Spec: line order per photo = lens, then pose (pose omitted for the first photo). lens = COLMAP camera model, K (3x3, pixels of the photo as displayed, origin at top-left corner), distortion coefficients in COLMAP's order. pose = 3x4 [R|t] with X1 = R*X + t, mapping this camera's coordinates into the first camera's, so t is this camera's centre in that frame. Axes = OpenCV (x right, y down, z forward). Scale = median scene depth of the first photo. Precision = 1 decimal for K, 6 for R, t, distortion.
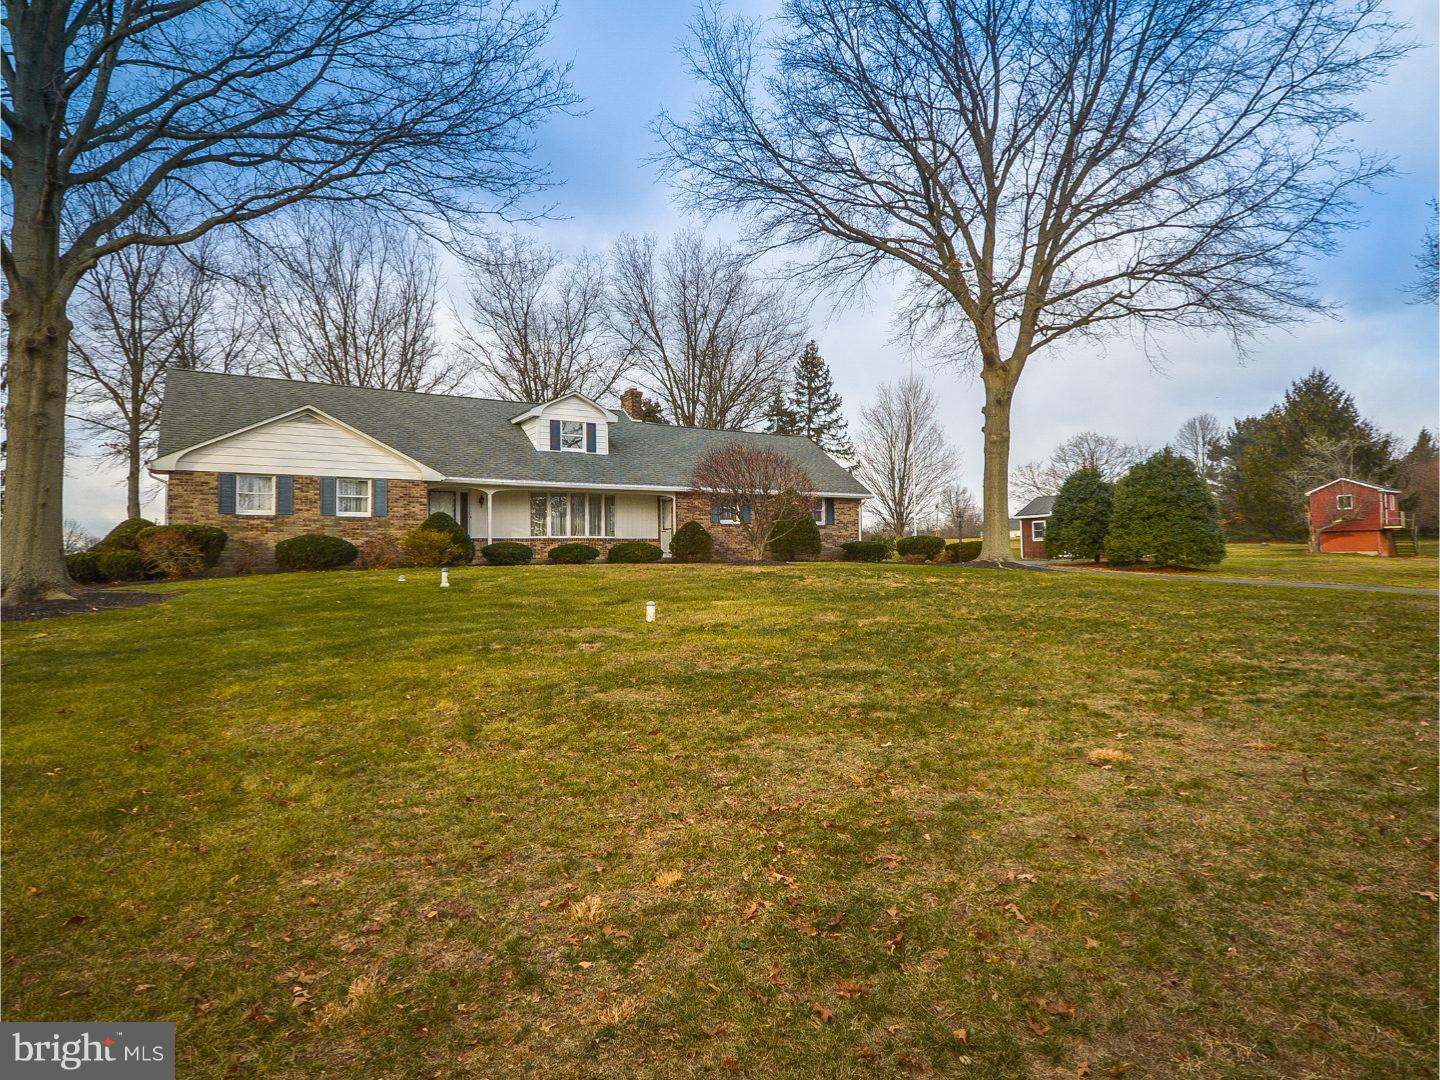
lens RADIAL K [[852.6, 0, 726.3], [0, 852.6, 533.2], [0, 0, 1]] dist [0.002131, -0.003083]
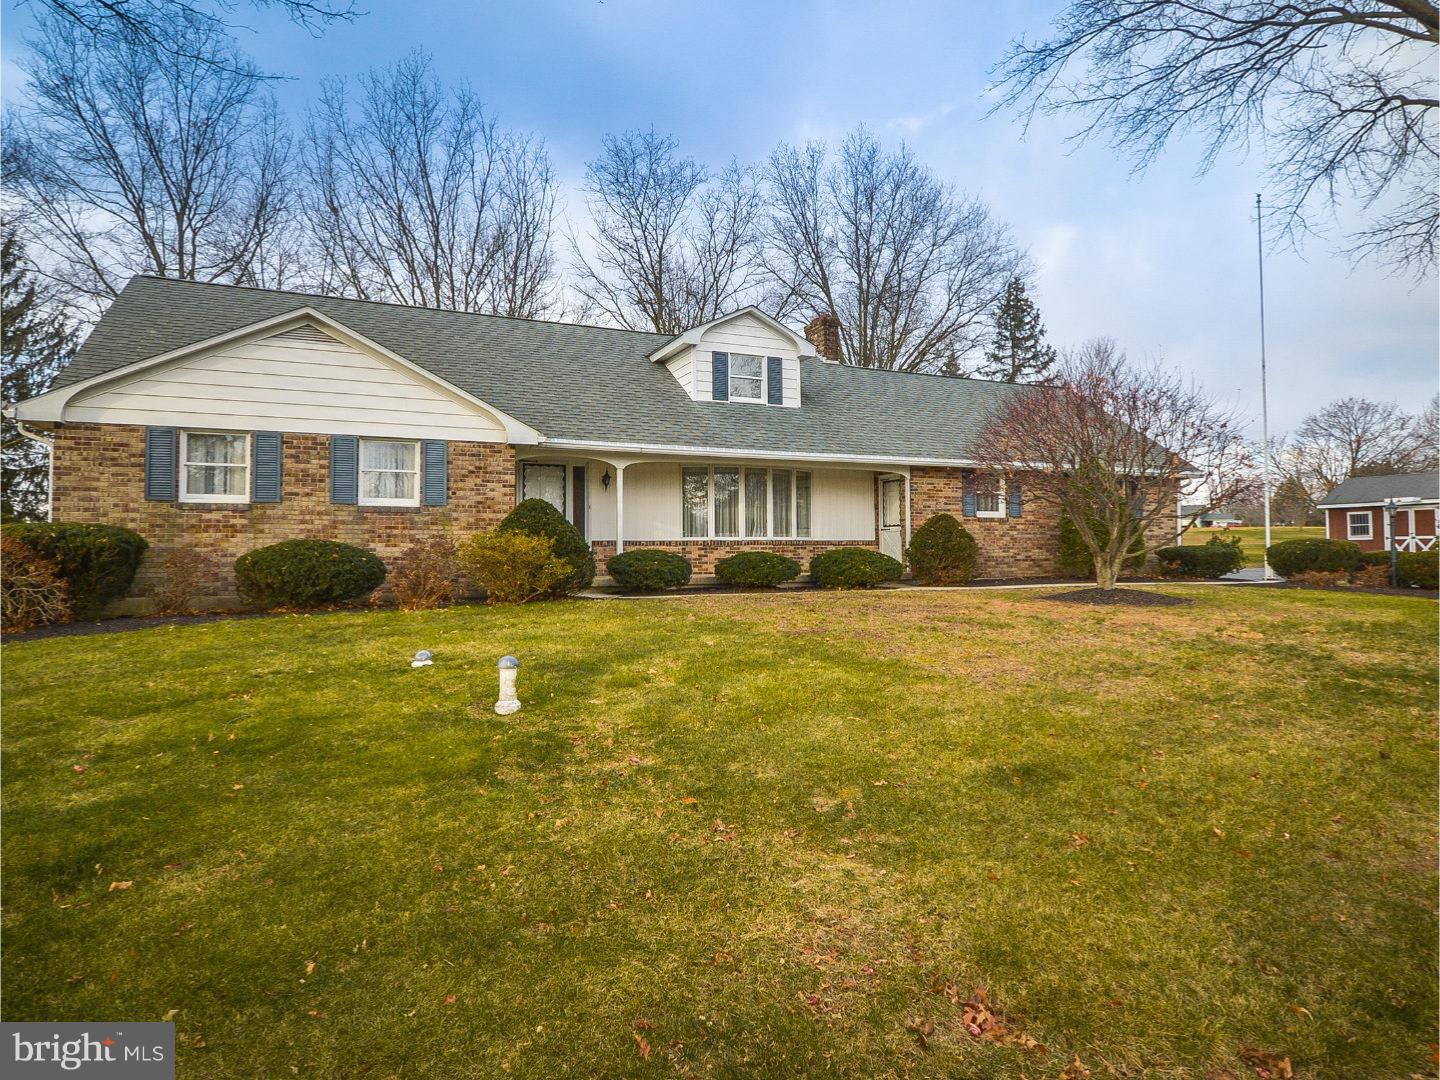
lens RADIAL K [[789.2, 0, 720.0], [0, 789.2, 540.0], [0, 0, 1]] dist [-0.005677, -0.002212]
pose [[0.990713, 0.009935, -0.135603, -0.121539], [-0.005731, 0.999492, 0.031354, -0.012288], [0.135846, -0.030285, 0.990267, 0.423154]]
